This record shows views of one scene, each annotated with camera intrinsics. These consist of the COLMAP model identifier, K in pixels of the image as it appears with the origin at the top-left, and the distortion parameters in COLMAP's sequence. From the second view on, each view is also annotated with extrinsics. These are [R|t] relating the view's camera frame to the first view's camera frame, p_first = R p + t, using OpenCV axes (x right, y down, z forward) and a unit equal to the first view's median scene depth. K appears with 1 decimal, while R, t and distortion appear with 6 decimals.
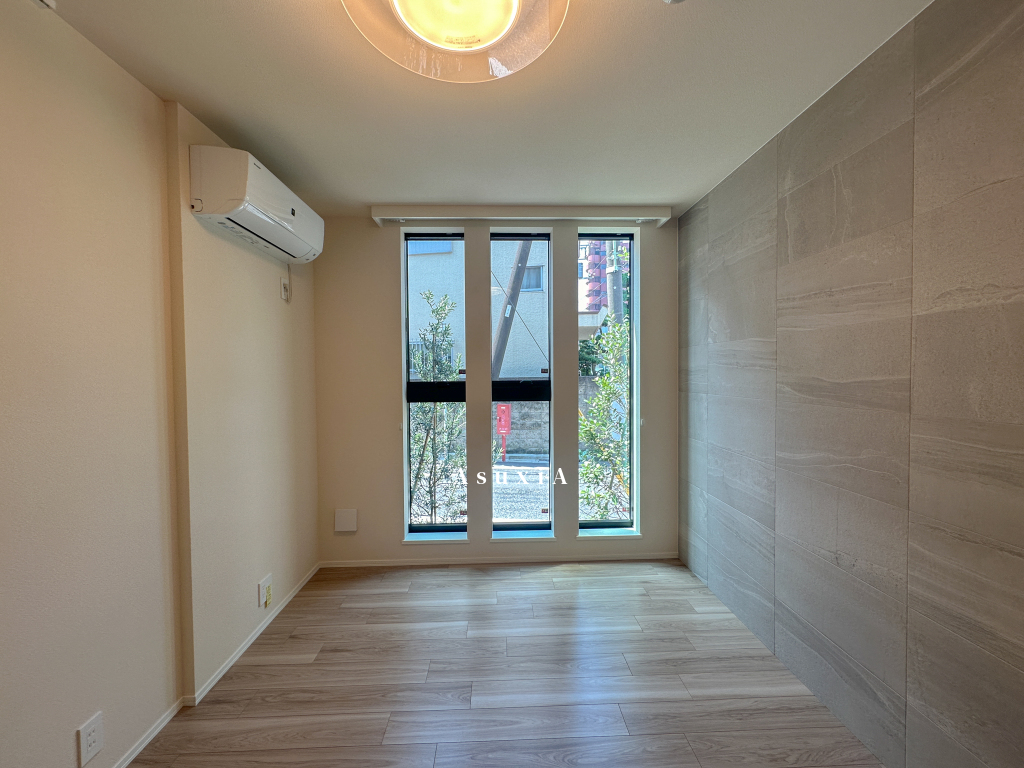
lens RADIAL K [[408.9, 0, 510.8], [0, 408.9, 382.1], [0, 0, 1]] dist [-0.003179, 0.000757]
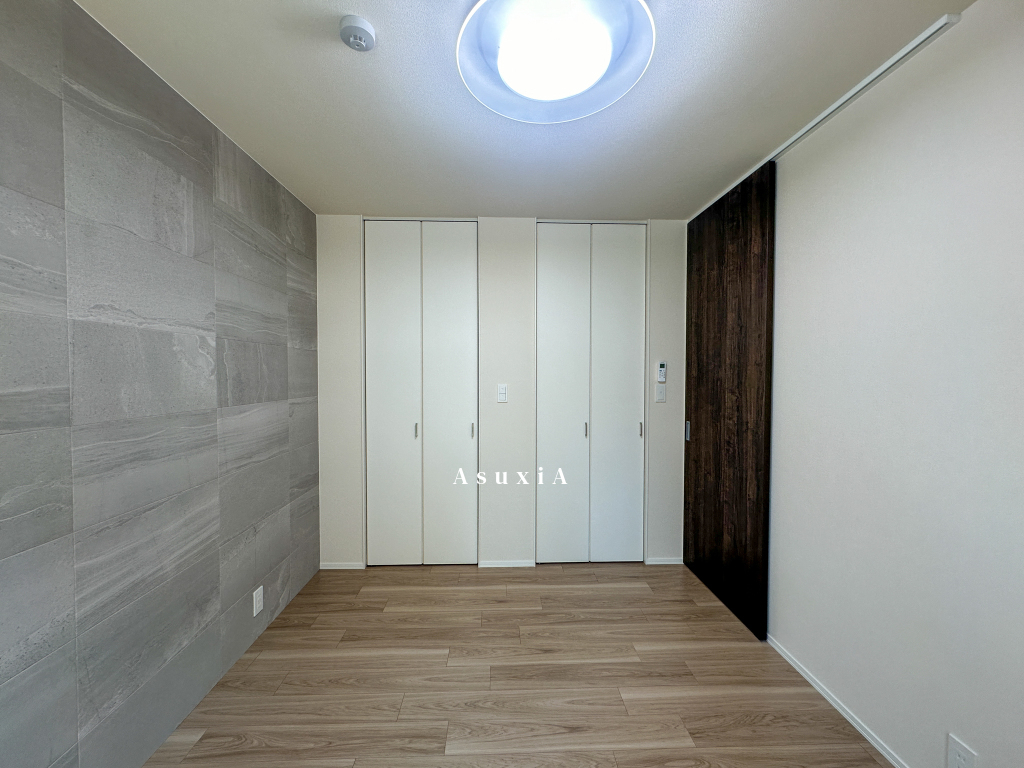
lens RADIAL K [[408.9, 0, 507.7], [0, 408.9, 386.9], [0, 0, 1]] dist [-0.003179, 0.000757]
pose [[-0.999932, 0.009588, 0.006696, -0.002059], [0.009946, 0.998400, 0.055663, -0.052825], [-0.006151, 0.055726, -0.998427, 1.974921]]
